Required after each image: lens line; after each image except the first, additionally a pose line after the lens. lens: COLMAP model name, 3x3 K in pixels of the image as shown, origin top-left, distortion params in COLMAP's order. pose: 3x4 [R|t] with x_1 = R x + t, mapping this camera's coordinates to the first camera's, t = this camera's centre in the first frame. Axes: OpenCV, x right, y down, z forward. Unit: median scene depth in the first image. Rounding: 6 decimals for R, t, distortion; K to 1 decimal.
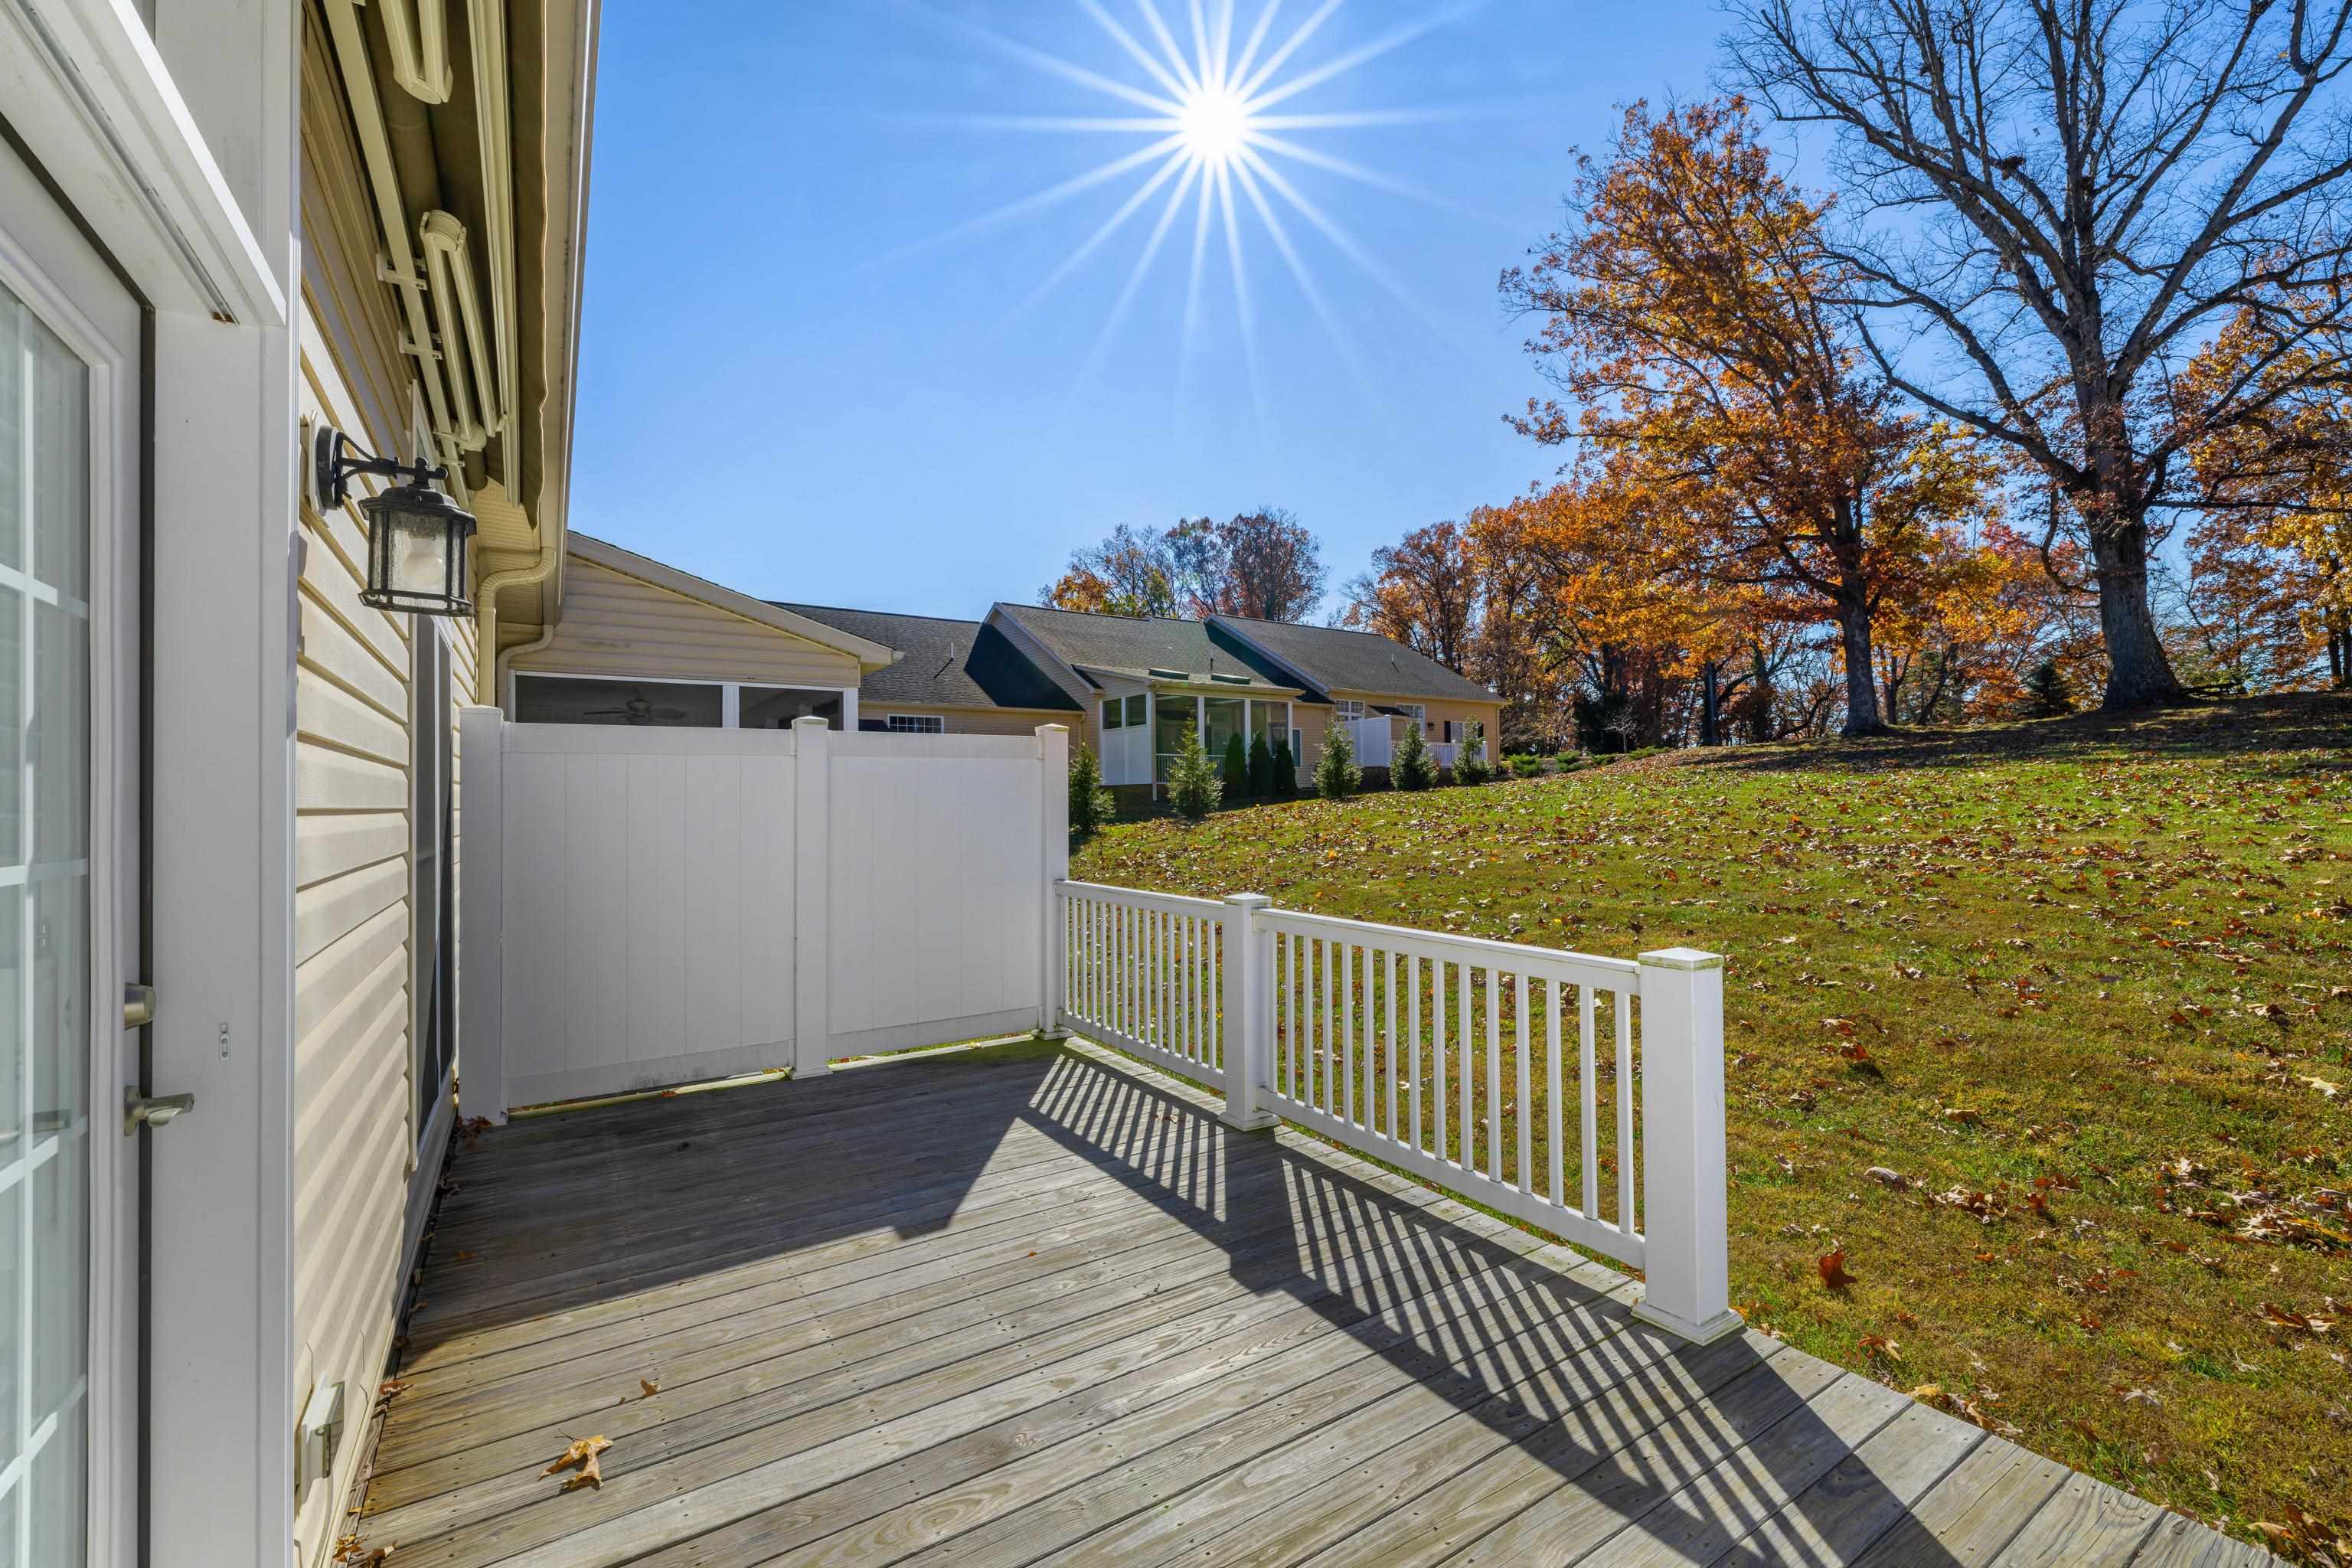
lens RADIAL K [[991.1, 0, 1185.6], [0, 991.1, 787.6], [0, 0, 1]] dist [0.004296, 0.001240]
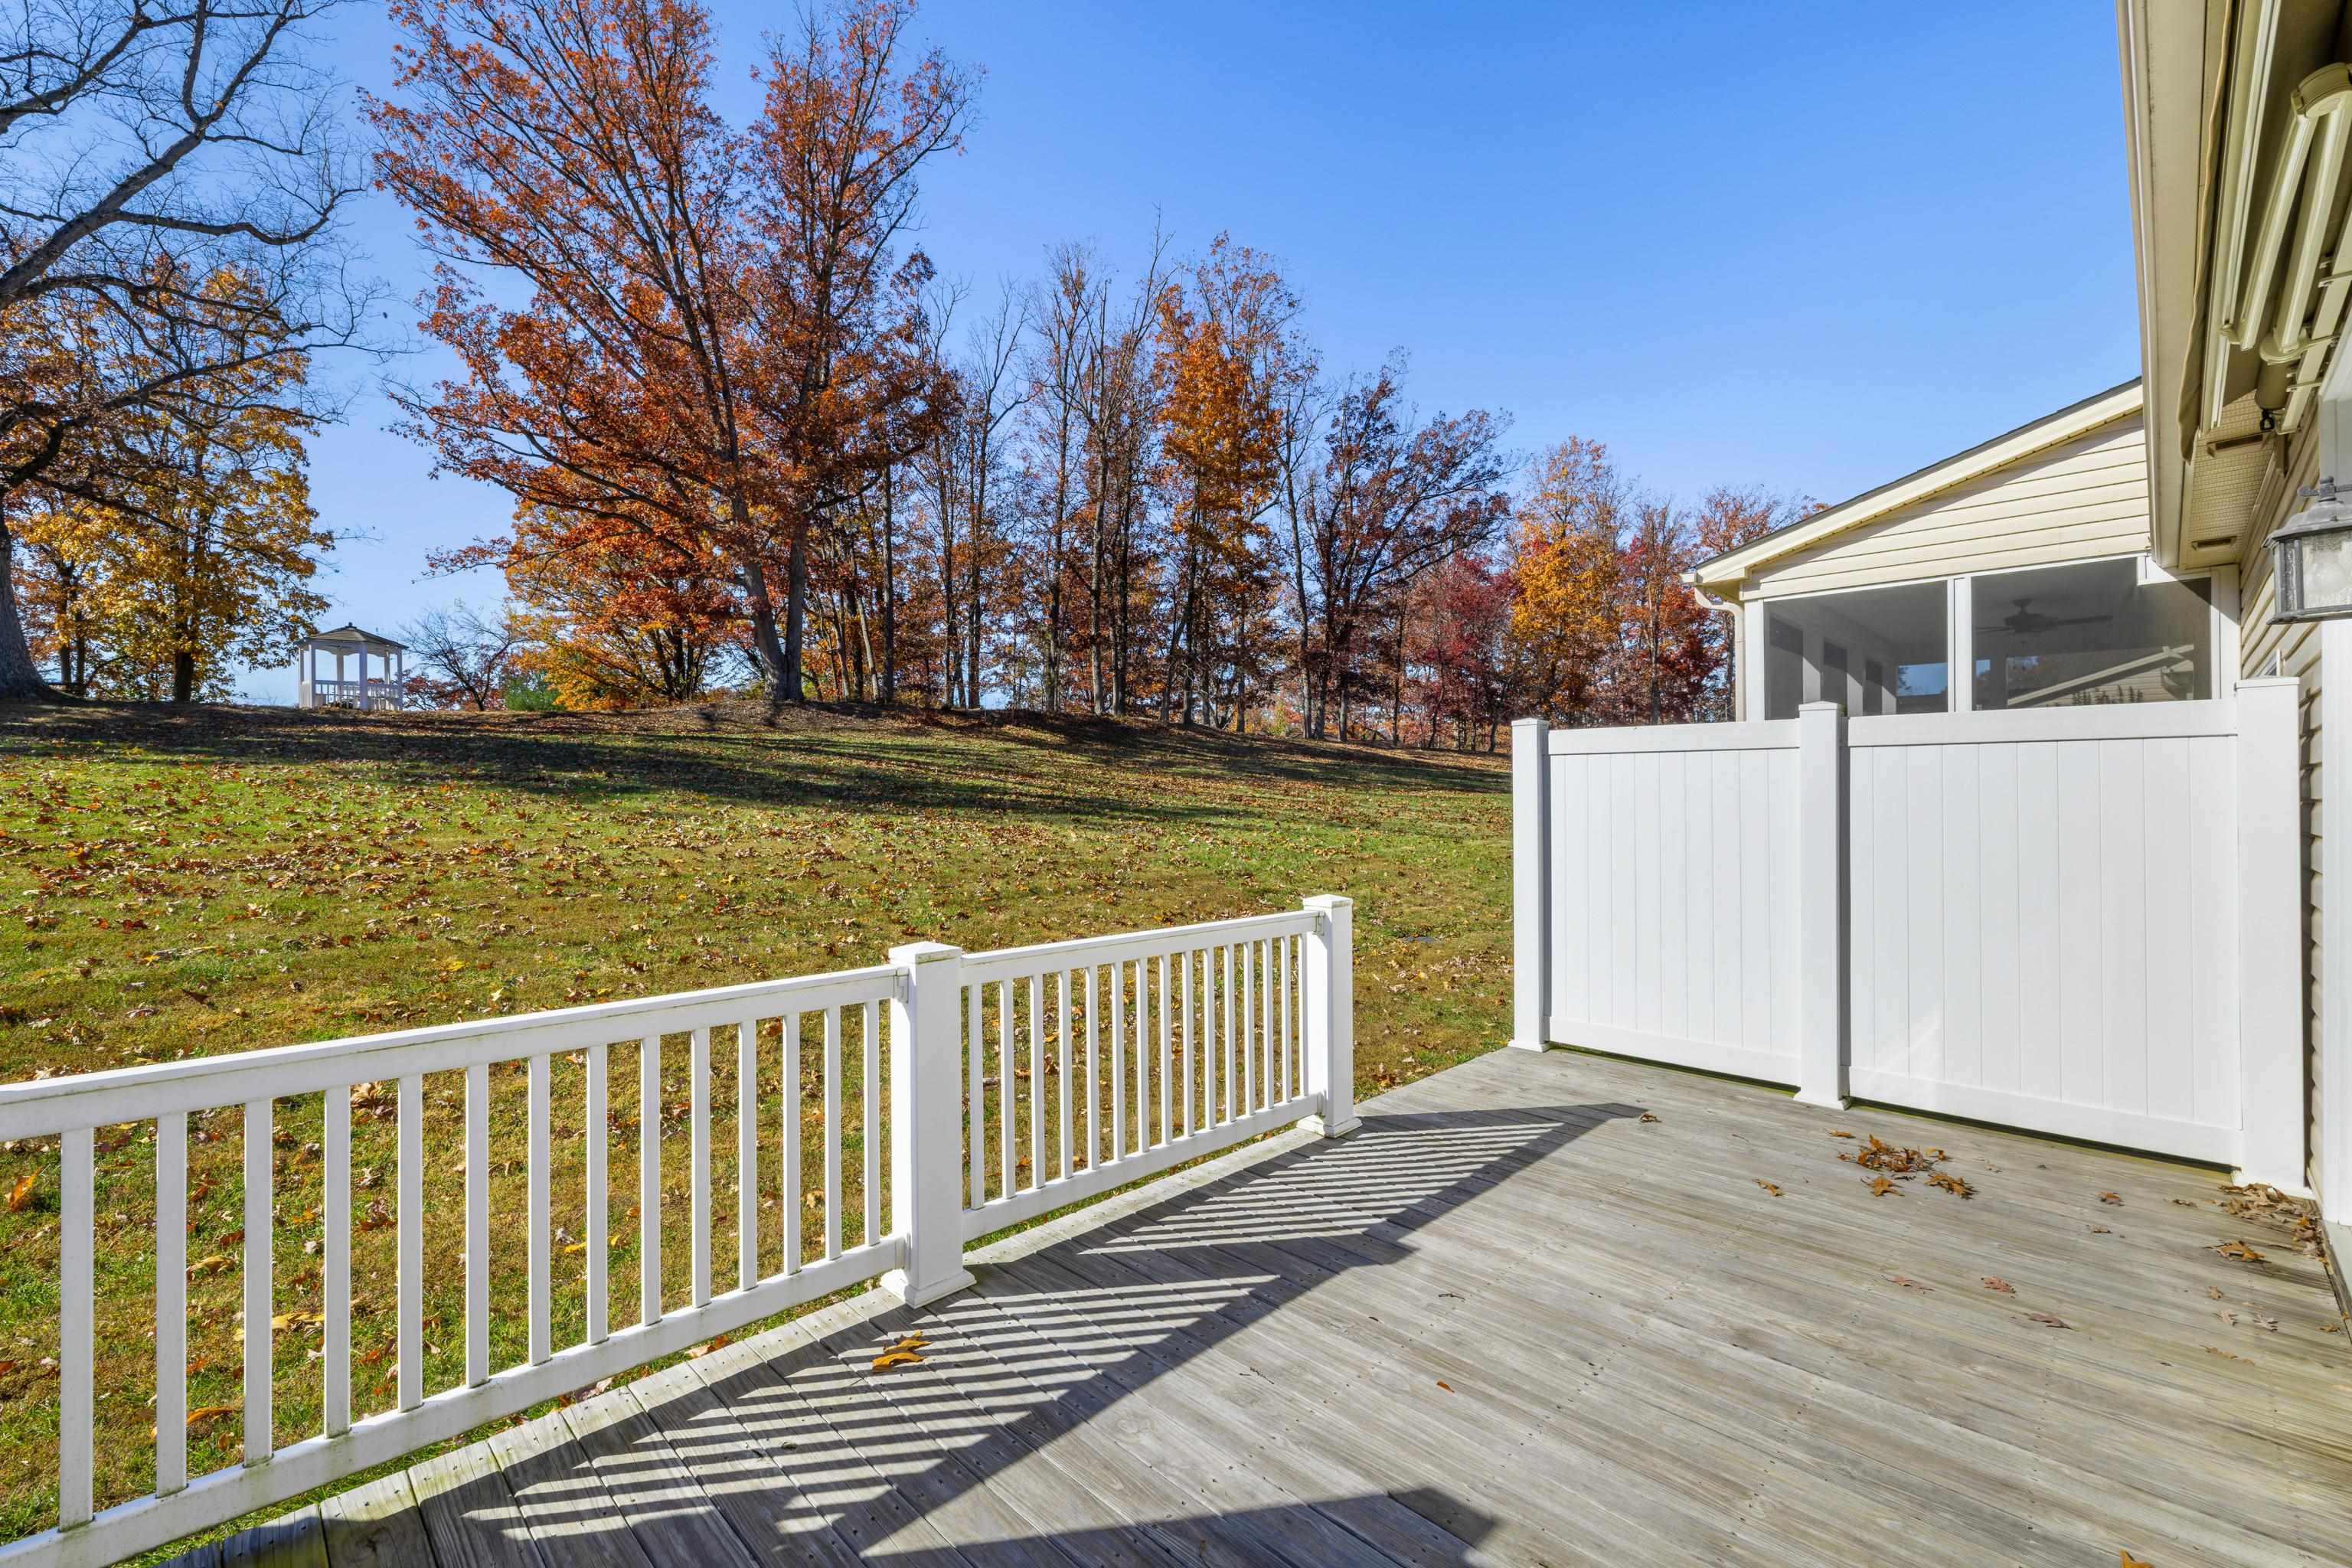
lens RADIAL K [[991.1, 0, 1171.3], [0, 991.1, 786.8], [0, 0, 1]] dist [0.004296, 0.001240]
pose [[-0.209082, 0.016273, 0.977763, -0.694887], [-0.010573, 0.999765, -0.018900, 0.013811], [-0.977841, -0.014290, -0.208861, 1.089312]]
